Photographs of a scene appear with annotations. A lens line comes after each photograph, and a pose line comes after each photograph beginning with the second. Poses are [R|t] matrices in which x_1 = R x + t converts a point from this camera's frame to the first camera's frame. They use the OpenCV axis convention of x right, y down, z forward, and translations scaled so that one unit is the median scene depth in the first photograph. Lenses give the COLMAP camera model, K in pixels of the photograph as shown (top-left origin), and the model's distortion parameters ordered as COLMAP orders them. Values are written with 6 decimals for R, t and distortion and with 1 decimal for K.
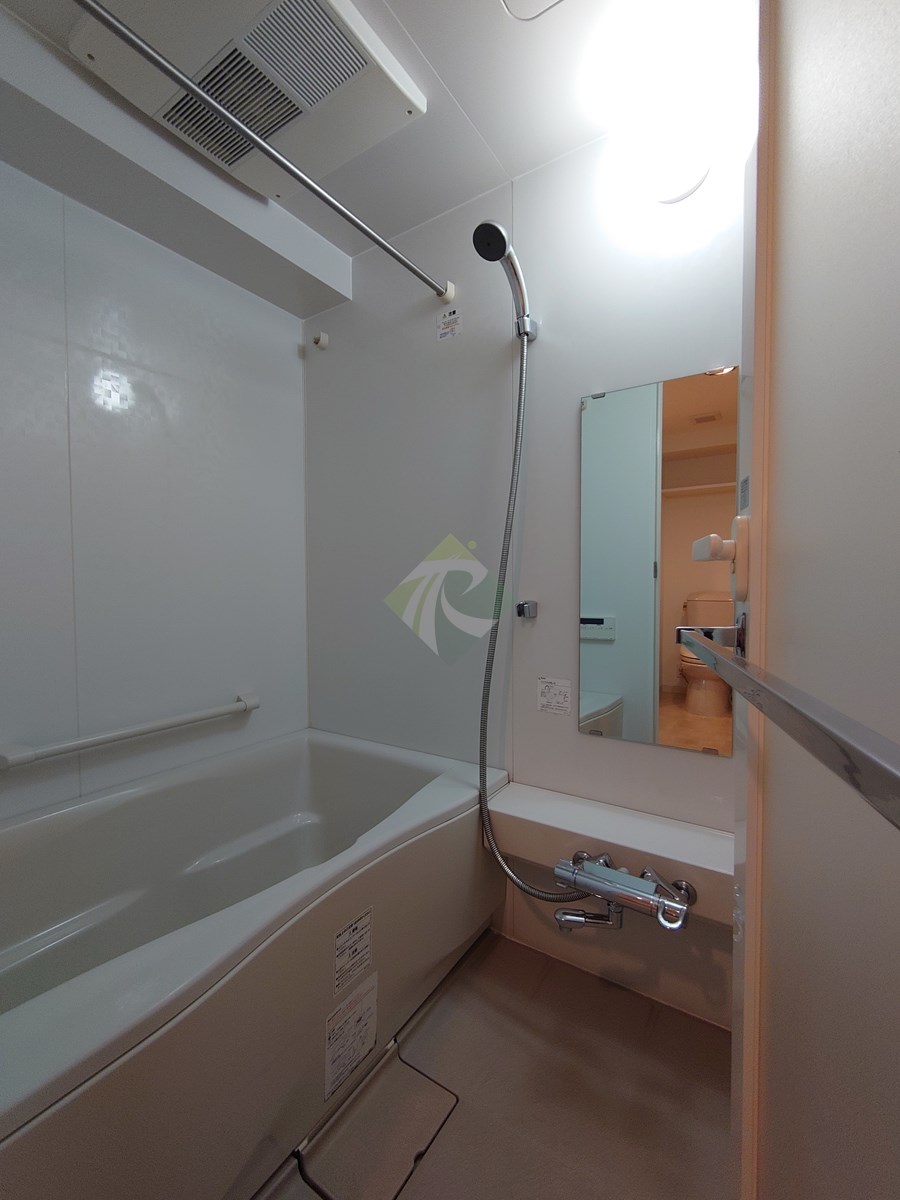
lens RADIAL K [[516.4, 0, 451.5], [0, 516.4, 598.7], [0, 0, 1]] dist [0.000210, -0.001239]
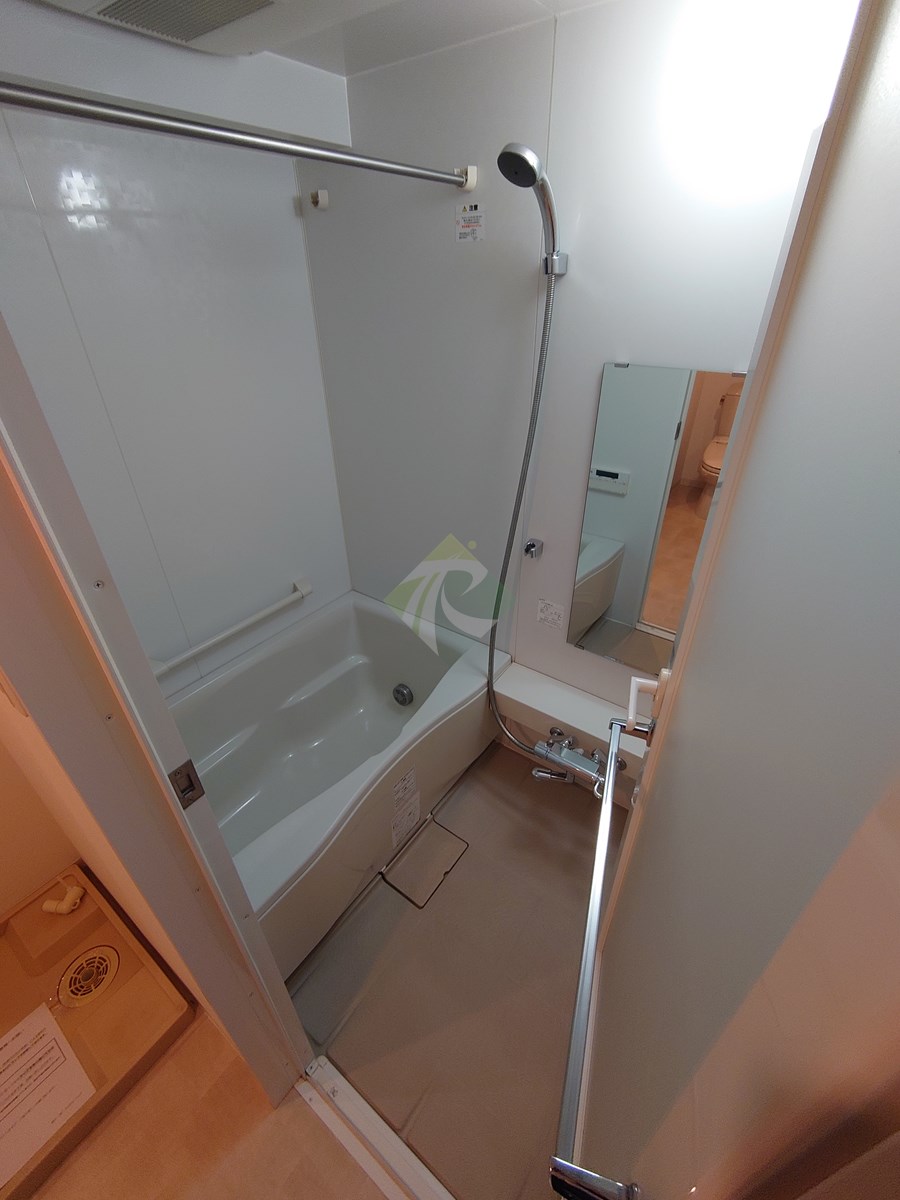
lens RADIAL K [[516.4, 0, 449.5], [0, 516.4, 602.9], [0, 0, 1]] dist [0.000210, -0.001239]
pose [[0.998832, 0.015526, -0.045748, 0.011903], [0.009619, 0.864078, 0.503265, -0.457046], [0.047343, -0.503118, 0.862920, -0.070553]]
